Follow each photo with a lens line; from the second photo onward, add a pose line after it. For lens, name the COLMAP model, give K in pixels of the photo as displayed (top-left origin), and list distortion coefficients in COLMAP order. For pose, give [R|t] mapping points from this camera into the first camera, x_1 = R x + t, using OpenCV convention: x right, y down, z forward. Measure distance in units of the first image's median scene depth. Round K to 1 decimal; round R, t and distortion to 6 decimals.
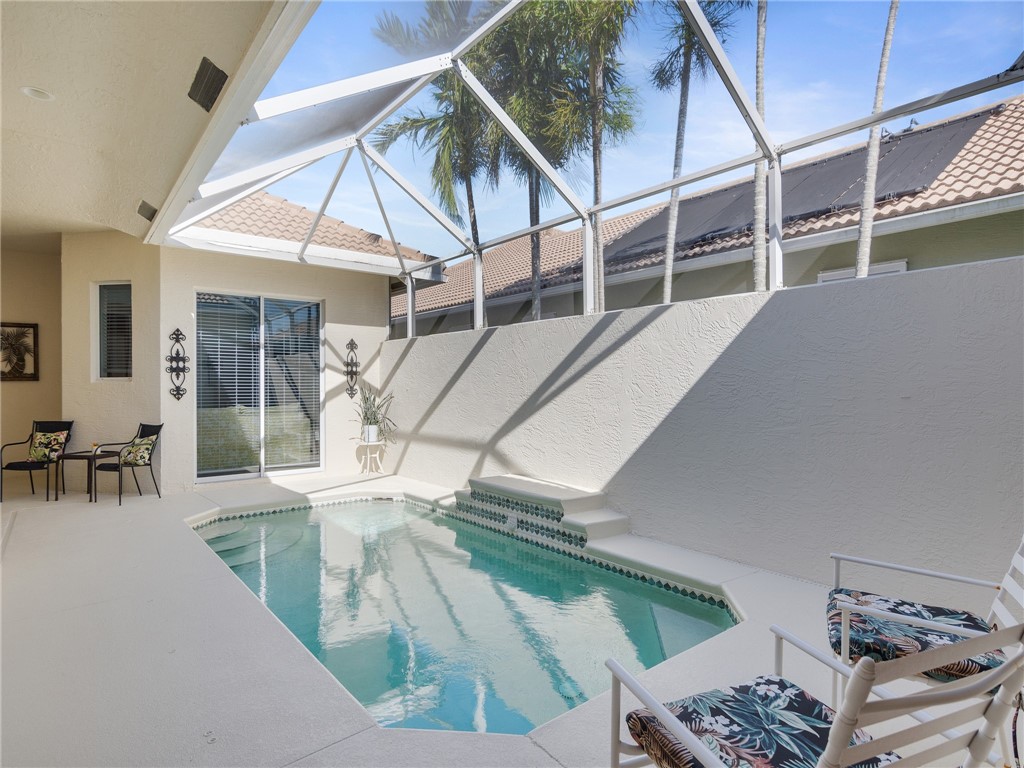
lens RADIAL K [[562.4, 0, 512.1], [0, 562.4, 387.0], [0, 0, 1]] dist [-0.005631, -0.000610]
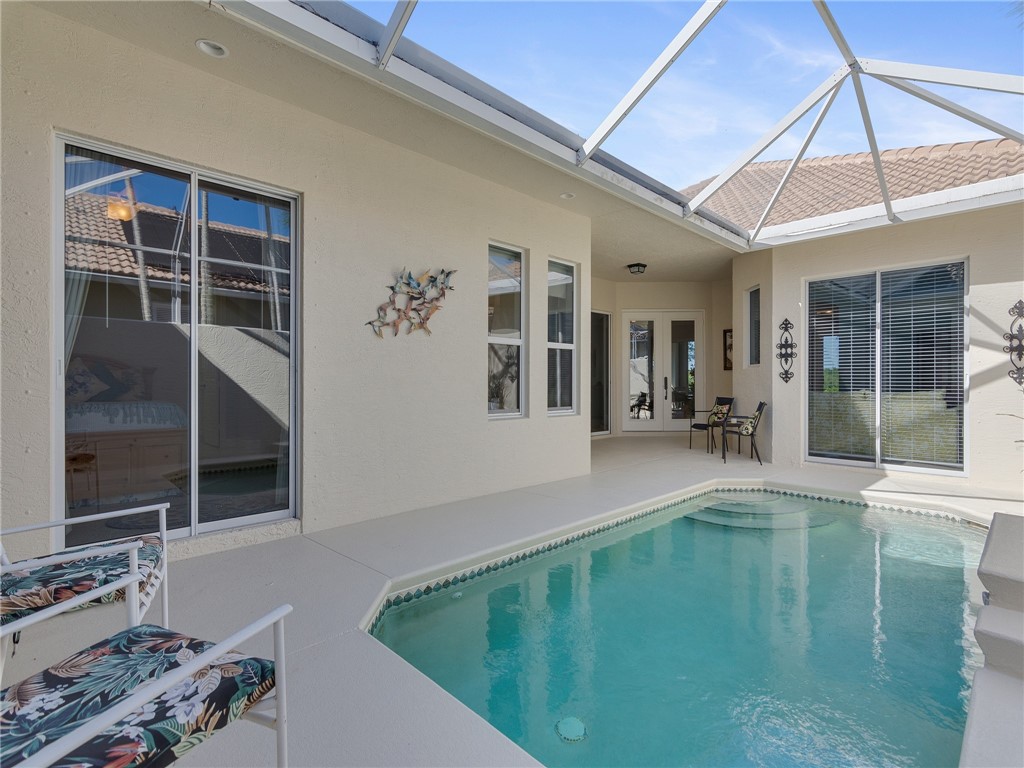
lens RADIAL K [[495.7, 0, 512.0], [0, 495.7, 381.4], [0, 0, 1]] dist [-0.002685, -0.000136]
pose [[0.086282, 0.001782, -0.996269, 0.340883], [-0.003153, 0.999994, 0.001516, 0.021129], [0.996266, 0.003011, 0.086287, 0.370004]]
